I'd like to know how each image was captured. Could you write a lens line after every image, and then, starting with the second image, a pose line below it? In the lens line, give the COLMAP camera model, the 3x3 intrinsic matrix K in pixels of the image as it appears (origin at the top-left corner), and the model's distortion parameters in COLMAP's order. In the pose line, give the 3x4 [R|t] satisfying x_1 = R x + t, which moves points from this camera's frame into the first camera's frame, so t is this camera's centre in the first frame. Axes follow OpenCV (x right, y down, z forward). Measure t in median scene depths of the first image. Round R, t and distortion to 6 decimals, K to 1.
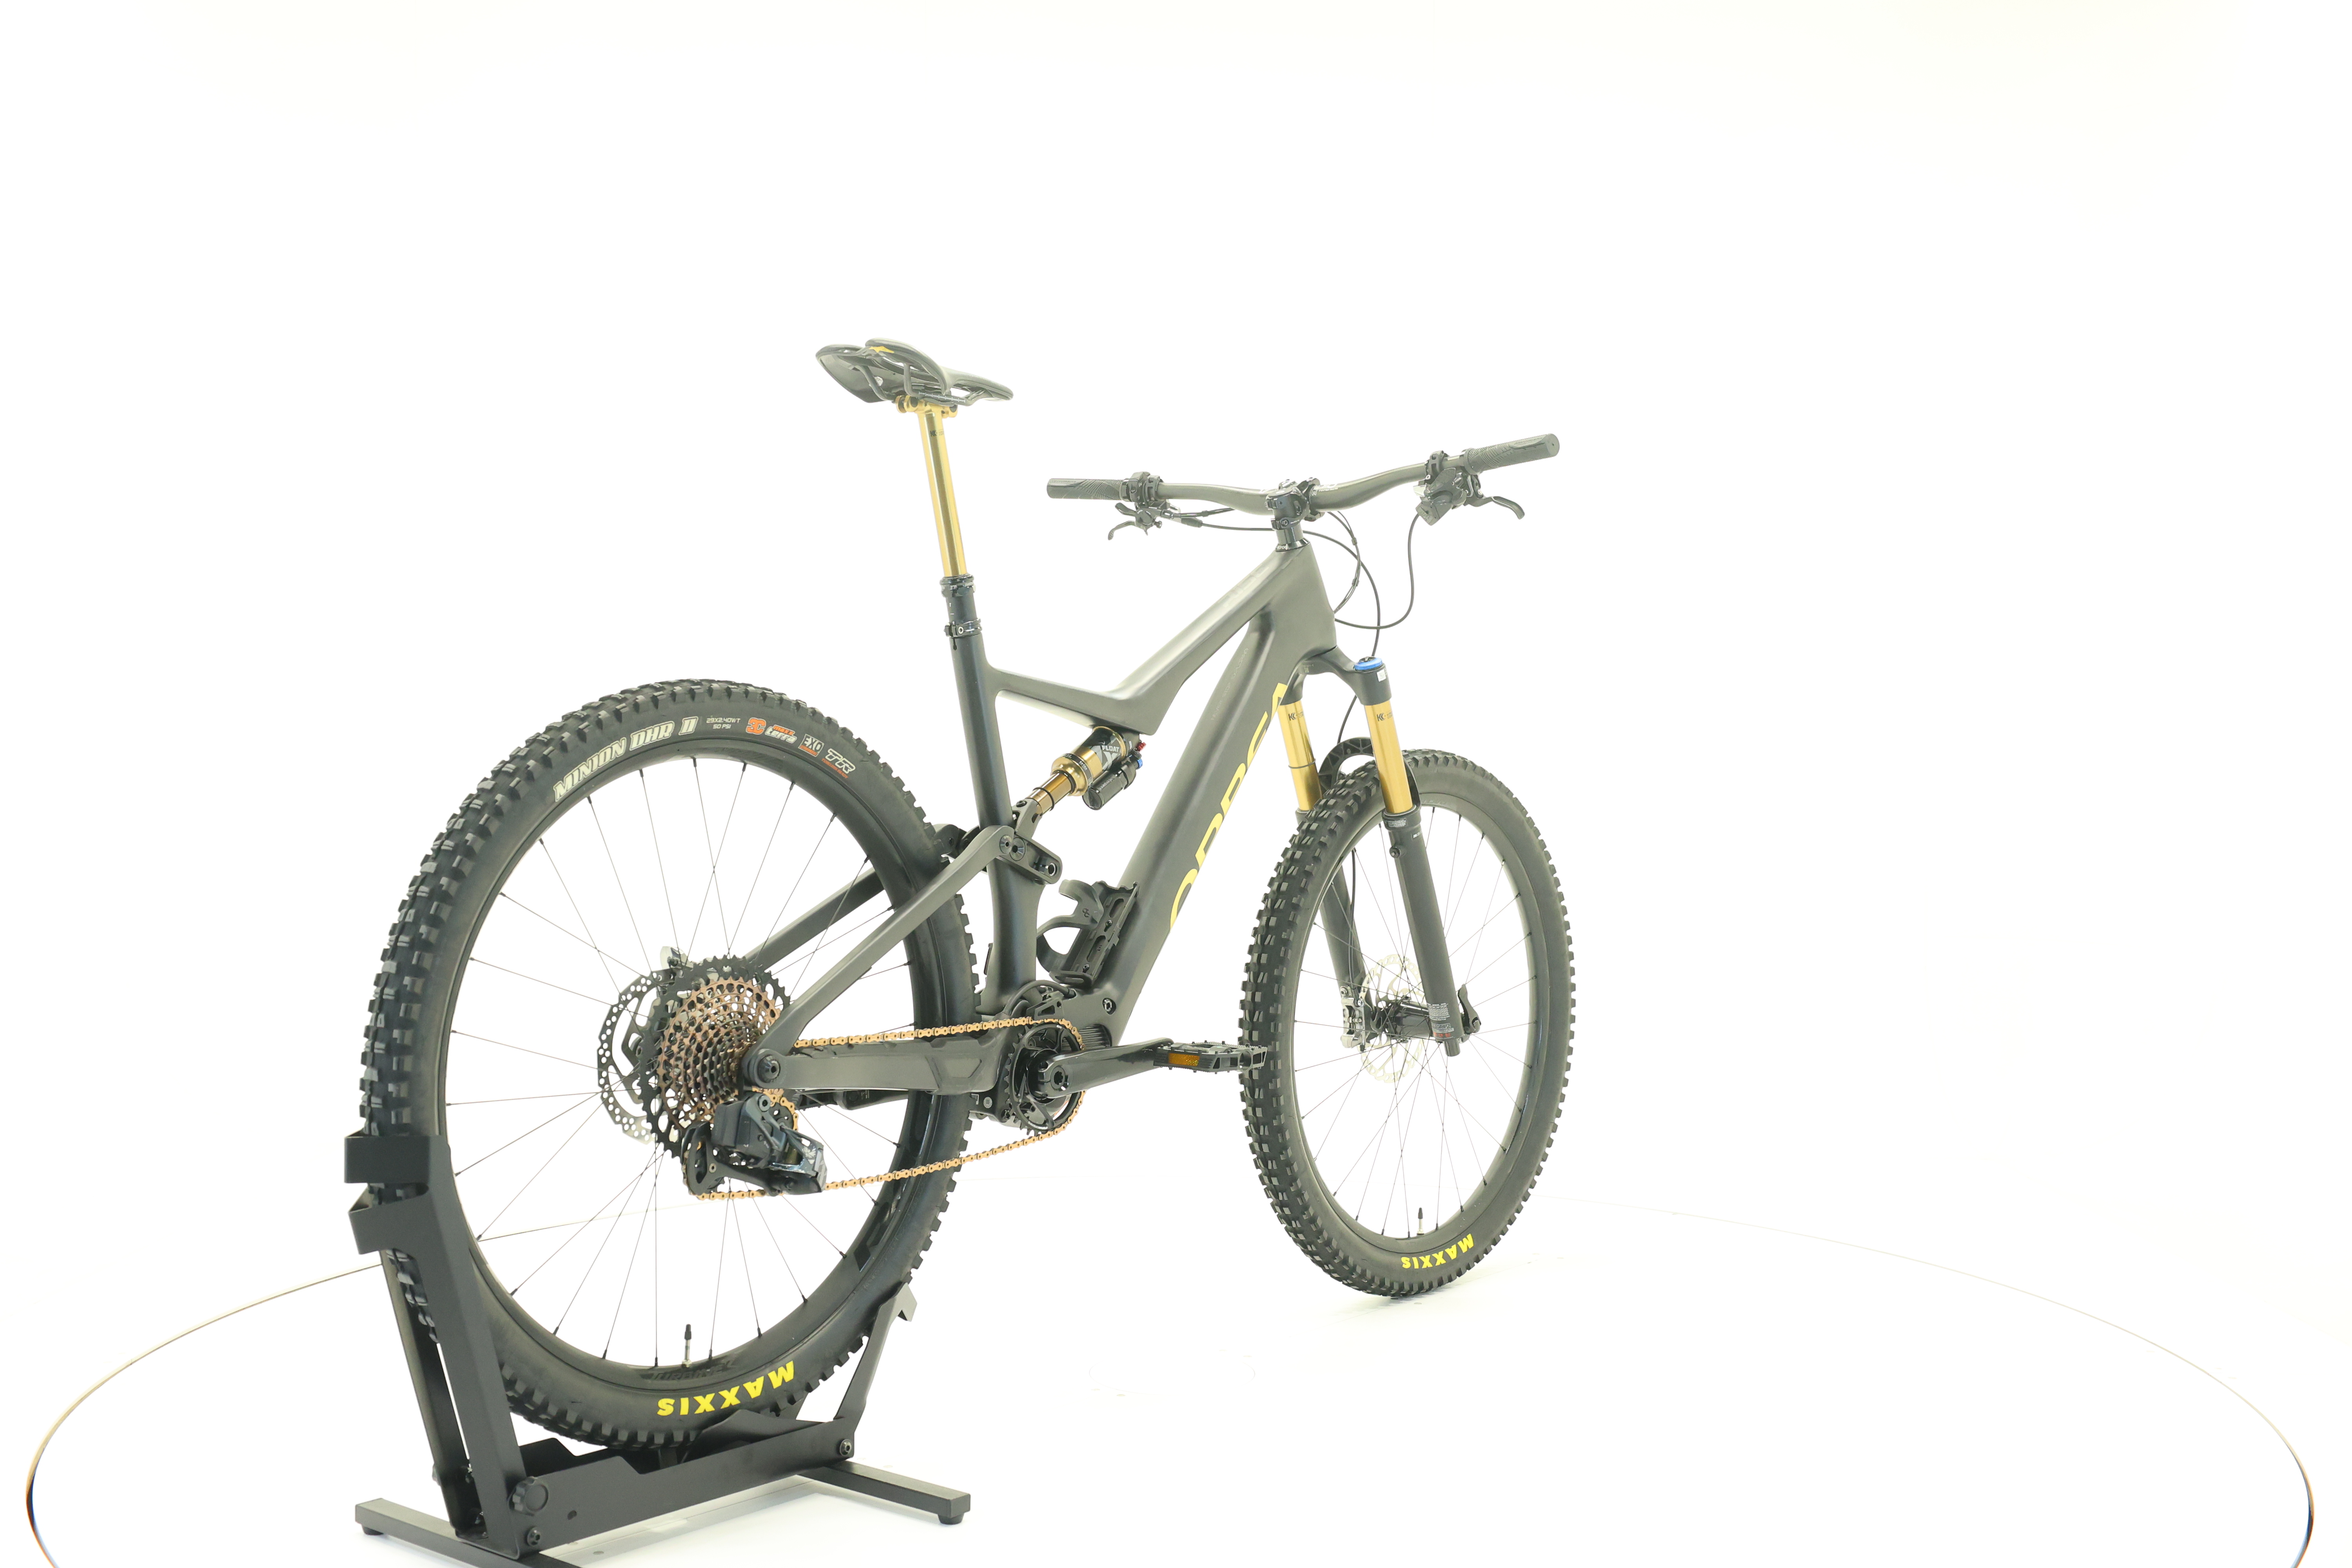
lens RADIAL K [[2466.6, 0, 1172.2], [0, 2466.6, 779.1], [0, 0, 1]] dist [0.003248, 0.000000]
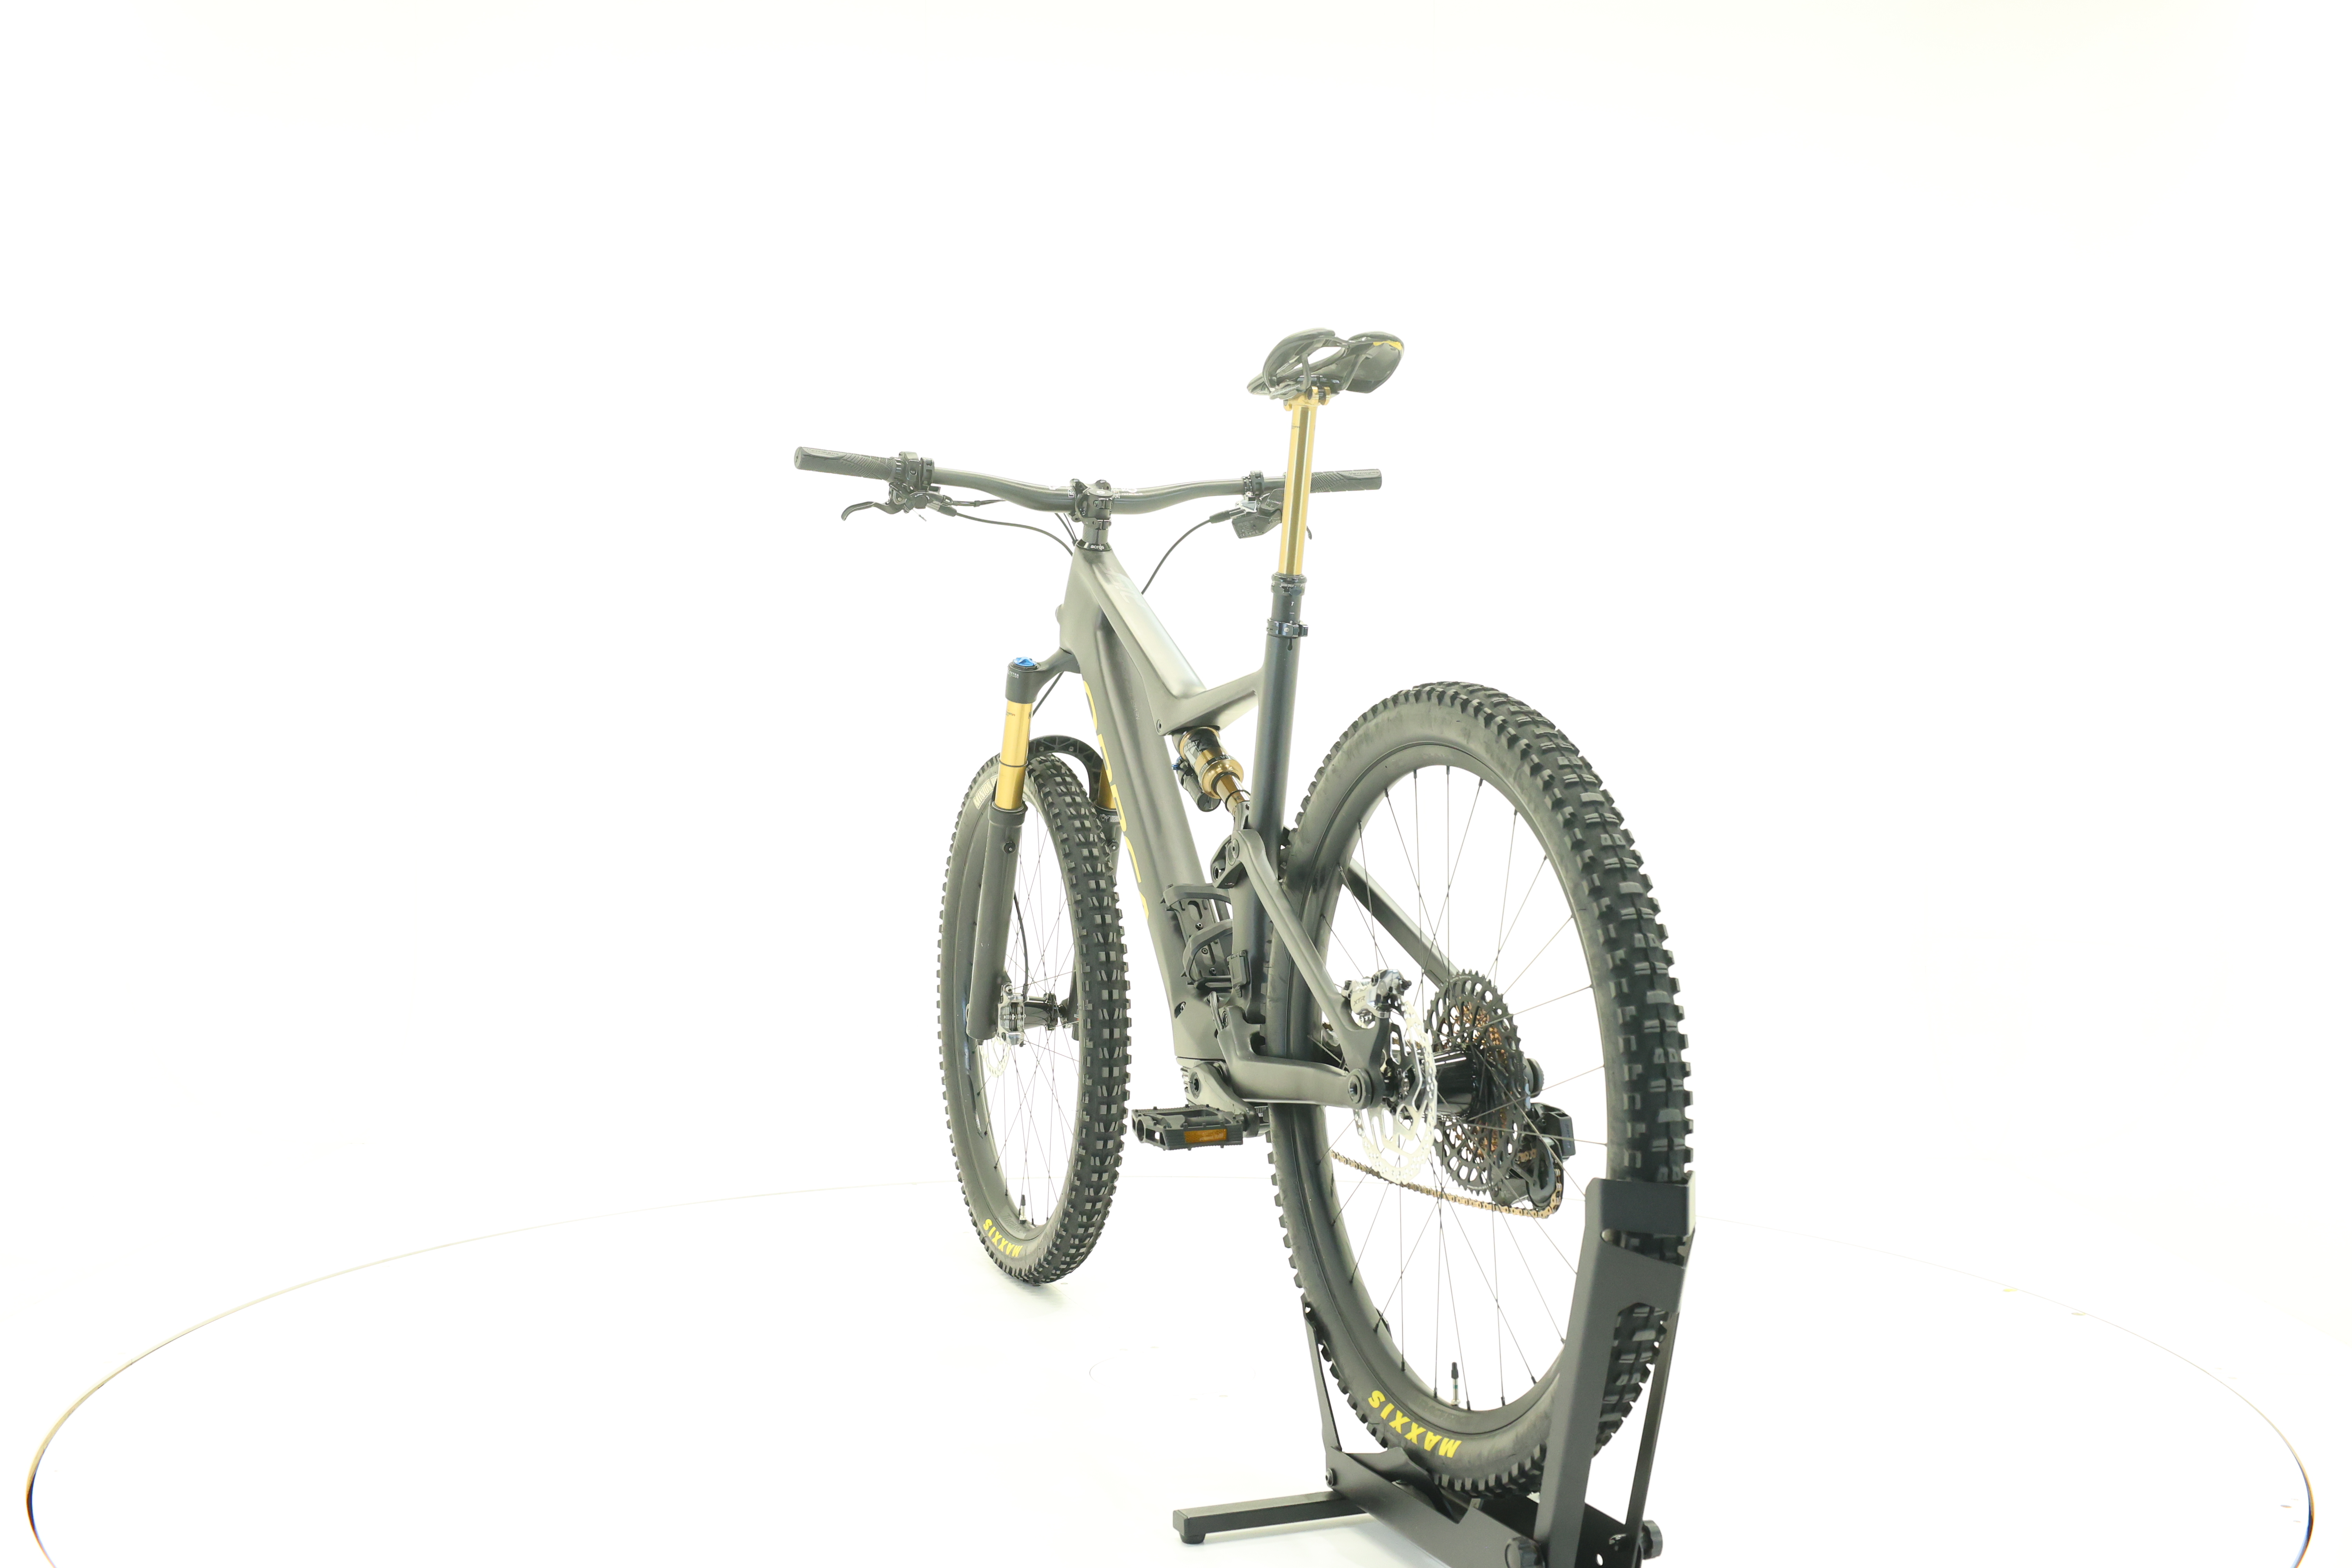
lens RADIAL K [[2466.6, 0, 1191.8], [0, 2466.6, 782.2], [0, 0, 1]] dist [0.003248, 0.000000]
pose [[0.483759, -0.023551, 0.874884, -0.951391], [0.015665, 0.999711, 0.018249, -0.018630], [-0.875061, 0.004877, 0.483988, 0.558730]]
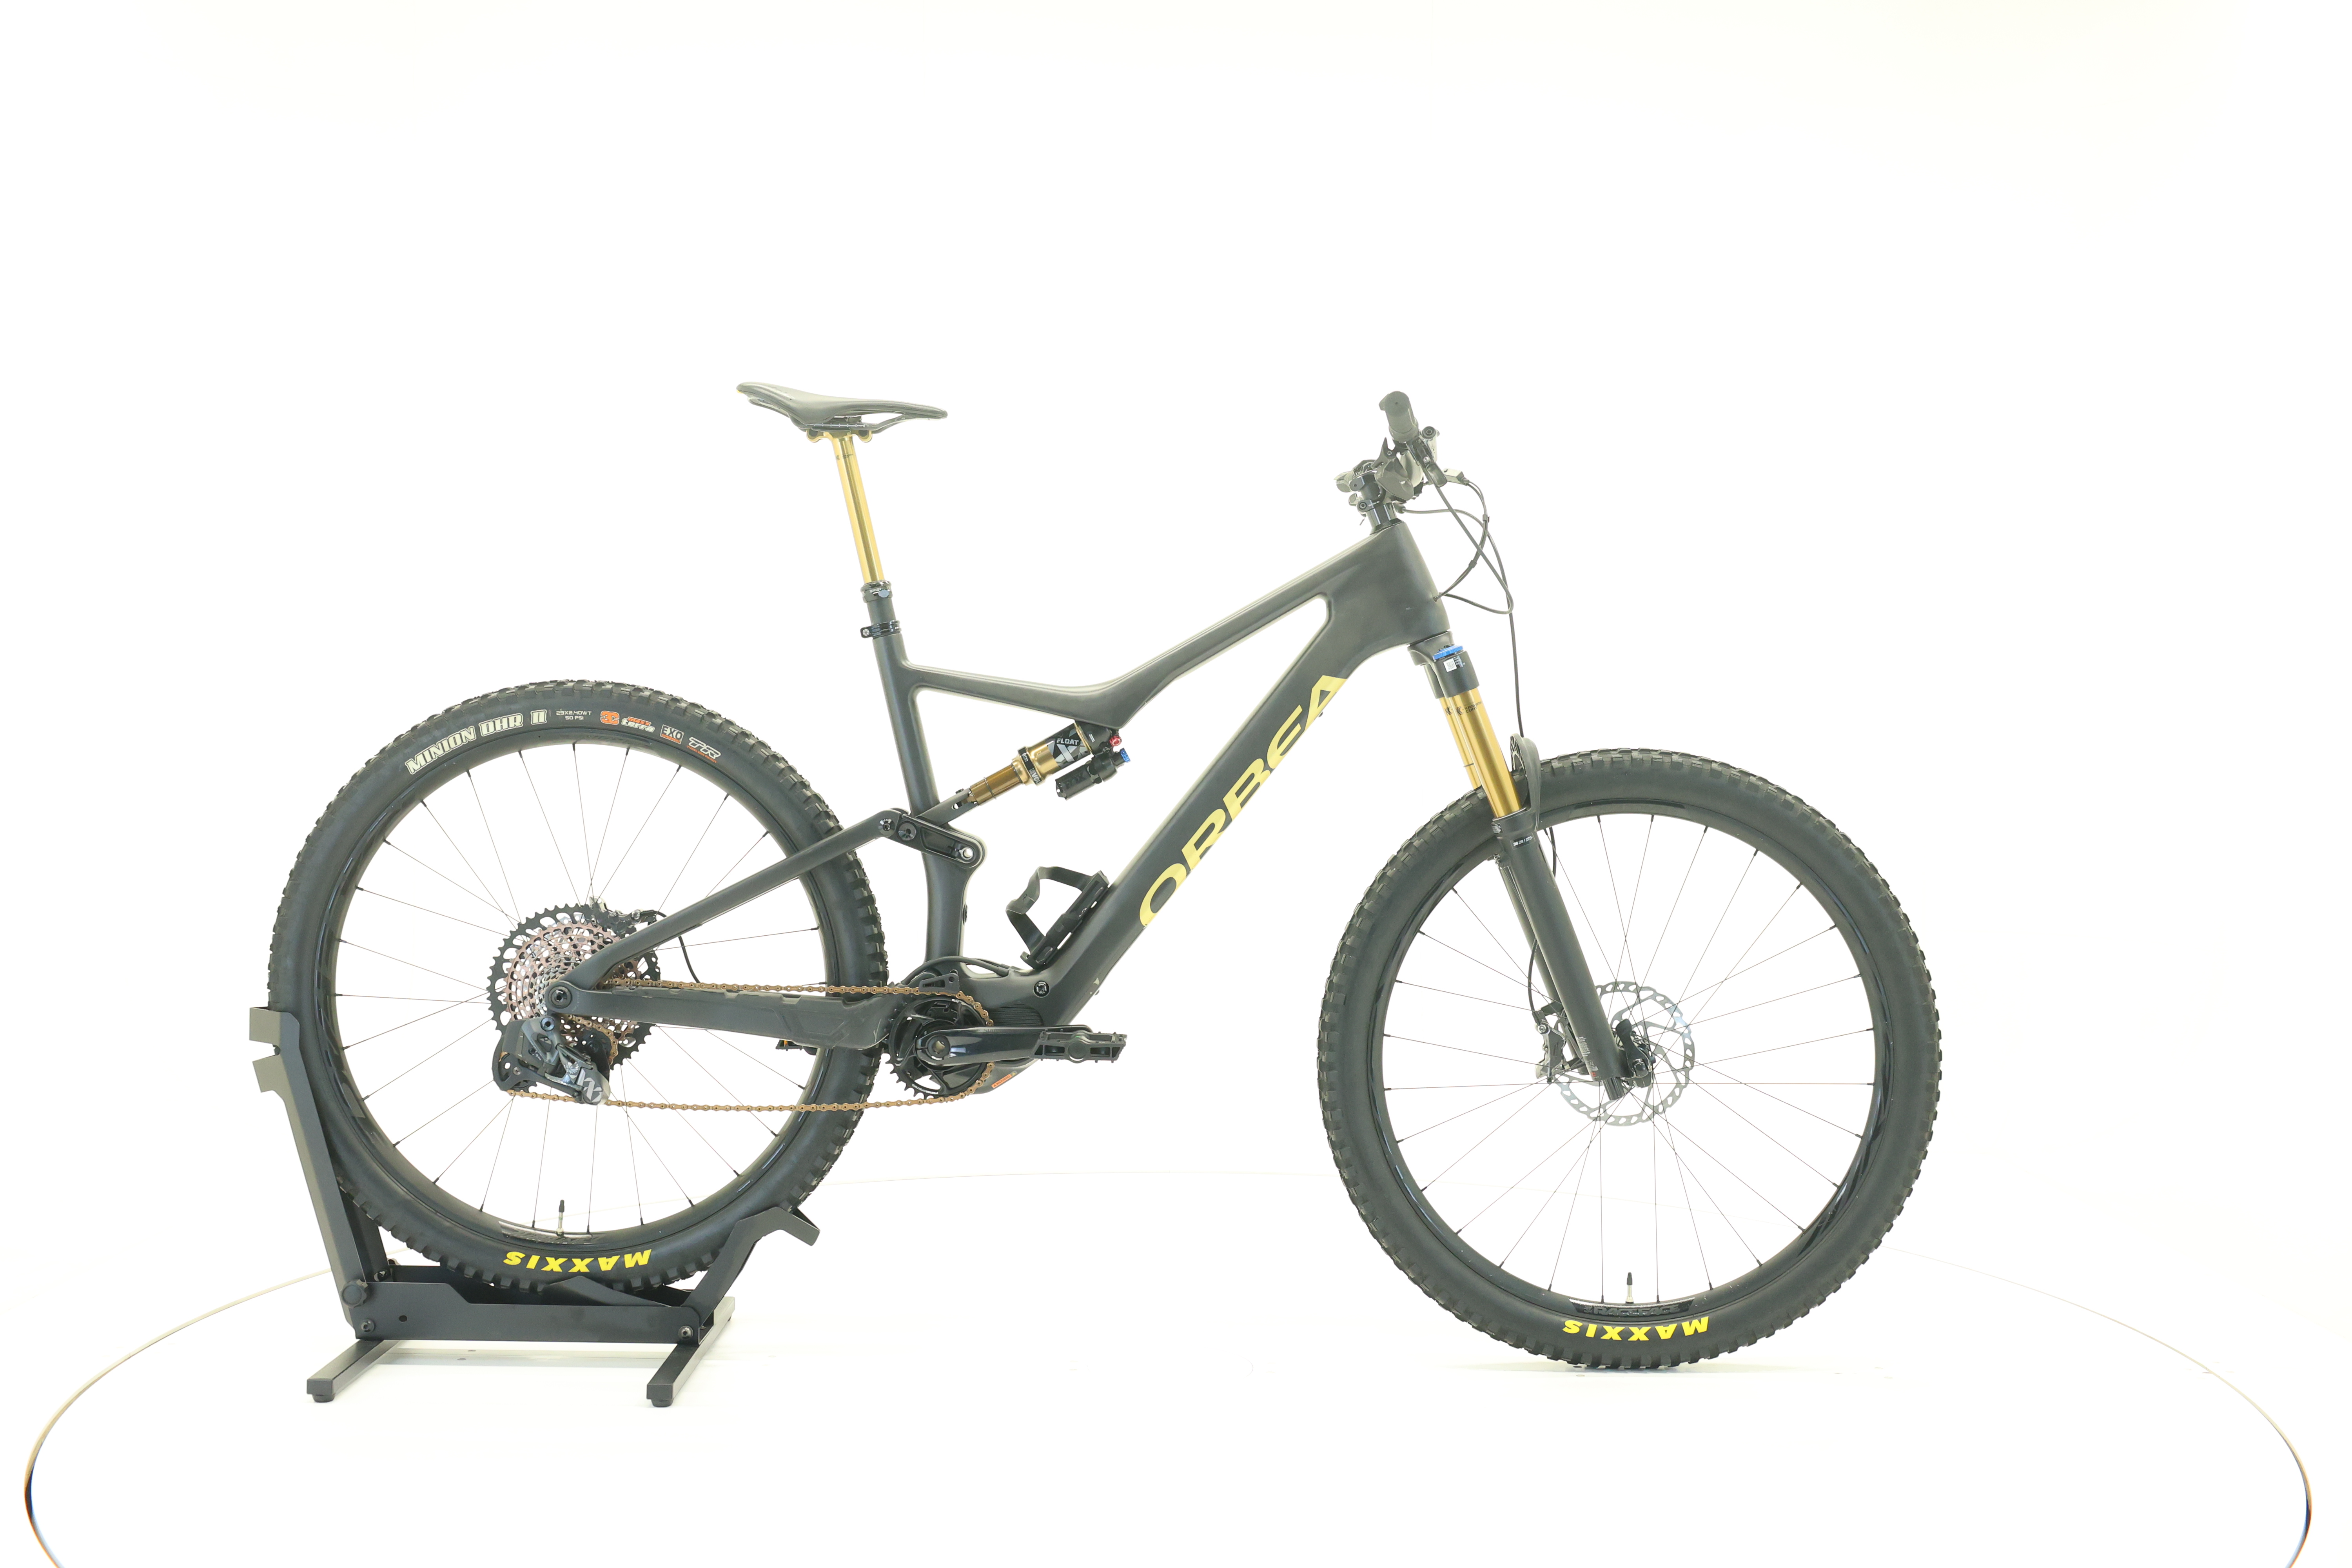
lens RADIAL K [[2474.5, 0, 1165.9], [0, 2474.5, 771.2], [0, 0, 1]] dist [0.006740, 0.000000]
pose [[0.628706, 0.016060, -0.777477, 0.852275], [-0.020406, 0.999783, 0.004152, -0.005216], [0.777375, 0.013255, 0.628897, 0.400540]]
